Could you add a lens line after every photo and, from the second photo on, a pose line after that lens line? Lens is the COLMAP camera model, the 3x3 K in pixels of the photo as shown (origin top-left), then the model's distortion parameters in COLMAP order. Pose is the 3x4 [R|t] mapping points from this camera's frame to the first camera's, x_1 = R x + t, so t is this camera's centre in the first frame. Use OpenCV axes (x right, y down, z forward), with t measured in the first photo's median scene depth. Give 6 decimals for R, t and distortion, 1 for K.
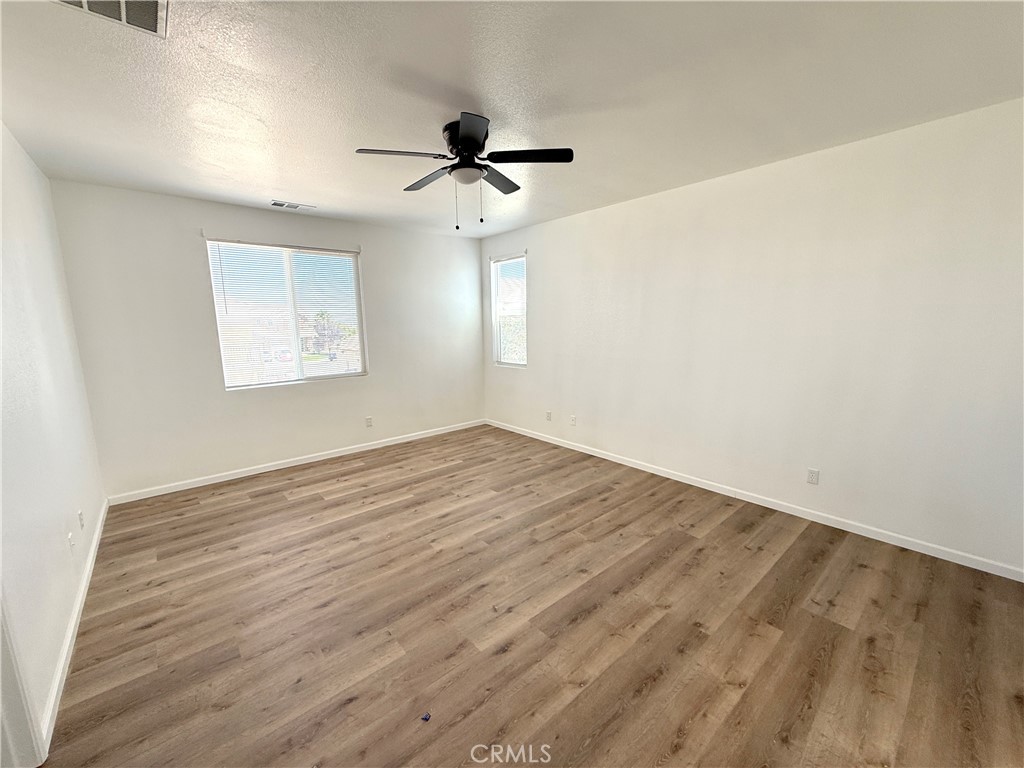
lens RADIAL K [[407.6, 0, 510.5], [0, 407.6, 384.5], [0, 0, 1]] dist [0.000065, -0.000008]
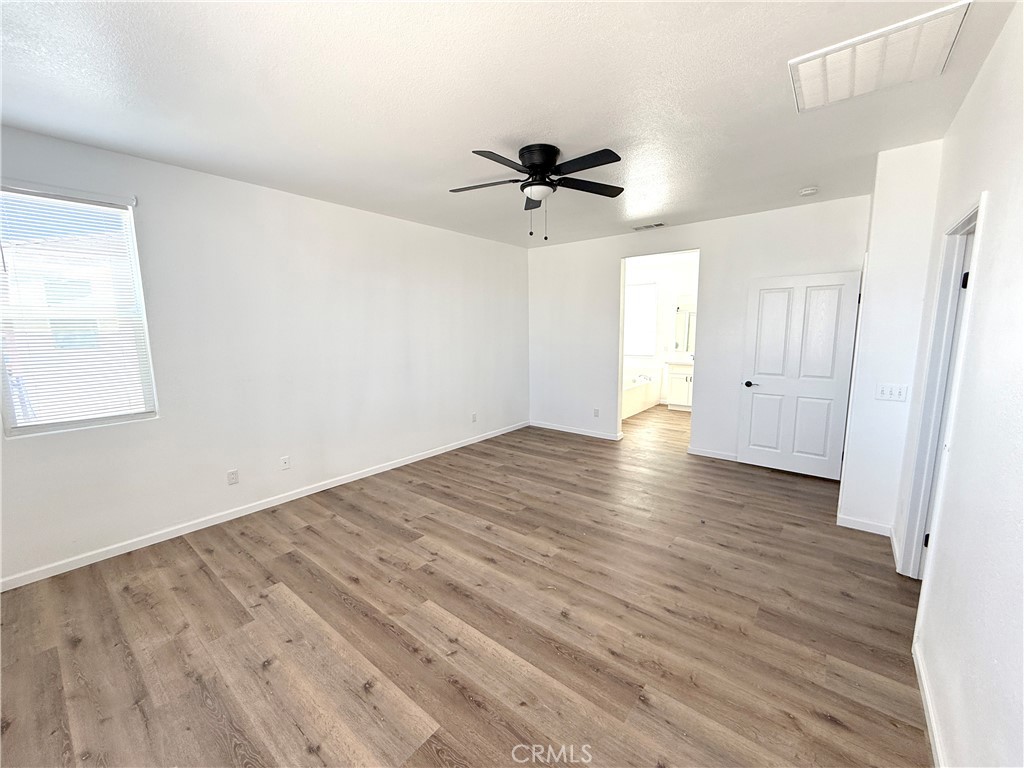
lens RADIAL K [[407.6, 0, 510.5], [0, 407.6, 384.5], [0, 0, 1]] dist [0.000065, -0.000008]
pose [[-0.166220, -0.119677, 0.978799, -0.870420], [0.168015, 0.974656, 0.147702, -0.128829], [-0.971670, 0.189004, -0.141900, 0.940806]]
